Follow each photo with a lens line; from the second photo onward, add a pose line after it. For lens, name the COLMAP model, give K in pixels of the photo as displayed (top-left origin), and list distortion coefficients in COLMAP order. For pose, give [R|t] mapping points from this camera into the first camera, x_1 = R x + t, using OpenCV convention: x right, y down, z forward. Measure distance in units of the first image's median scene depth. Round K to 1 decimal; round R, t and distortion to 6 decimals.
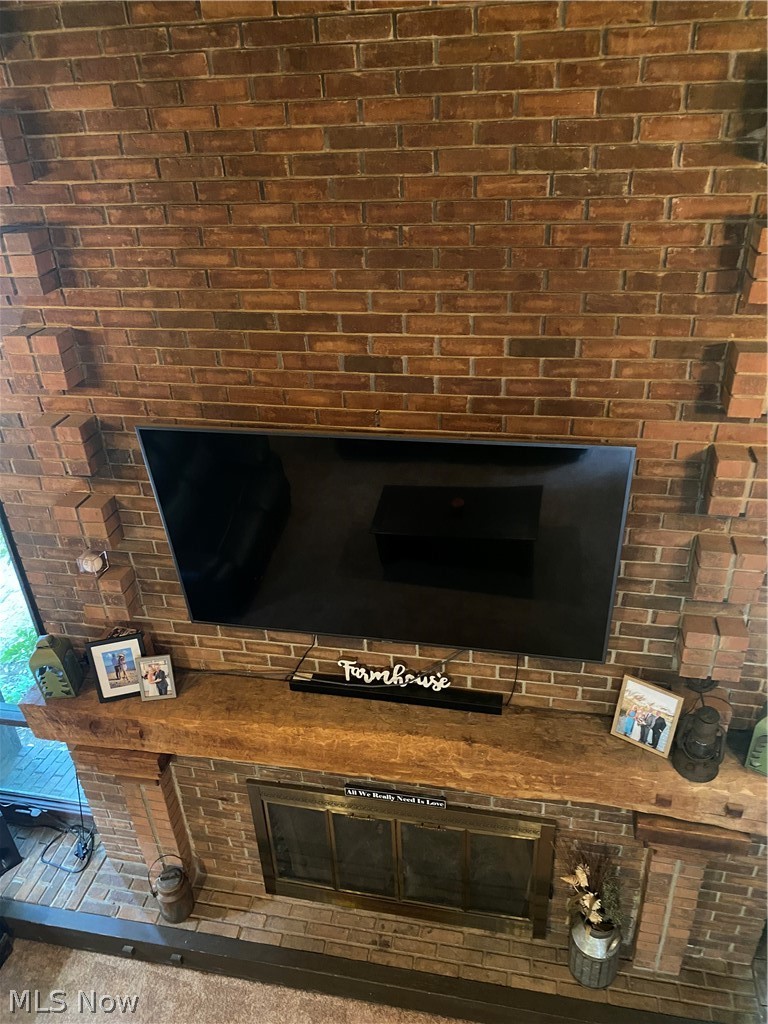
lens RADIAL K [[786.2, 0, 419.3], [0, 786.2, 512.2], [0, 0, 1]] dist [0.001020, -0.135288]
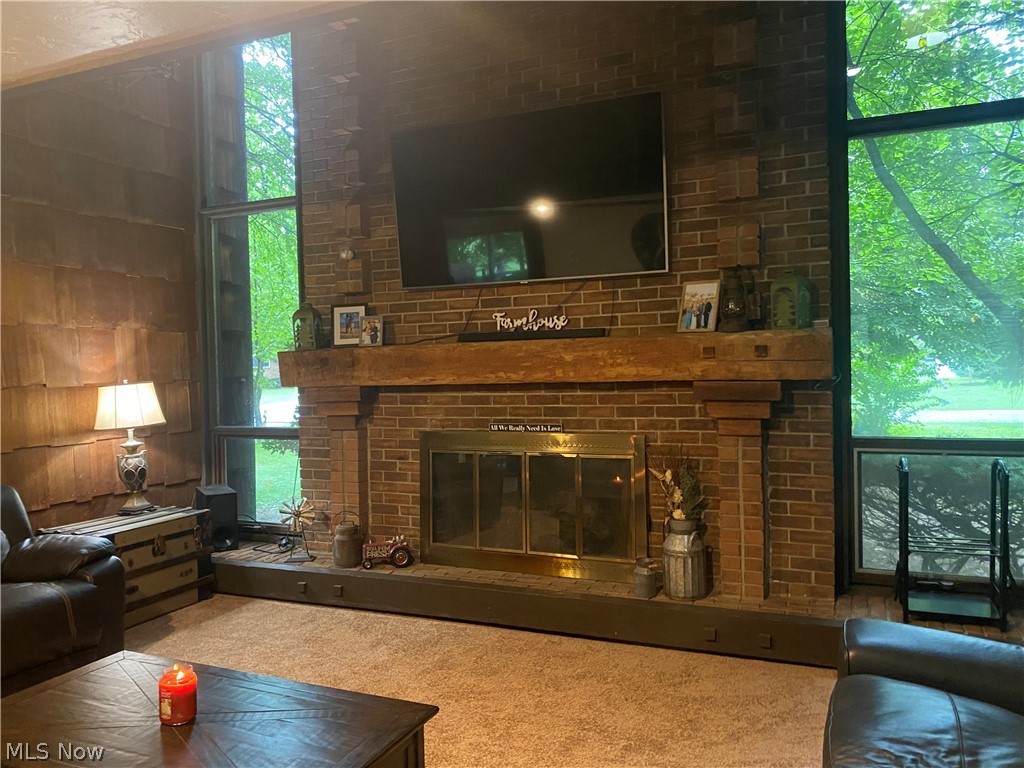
lens RADIAL K [[786.2, 0, 512.0], [0, 786.2, 384.0], [0, 0, 1]] dist [0.001020, -0.135288]
pose [[0.972915, 0.017782, -0.230478, 0.262553], [-0.118361, 0.894746, -0.430605, 0.915175], [0.198563, 0.446221, 0.872616, -0.183742]]
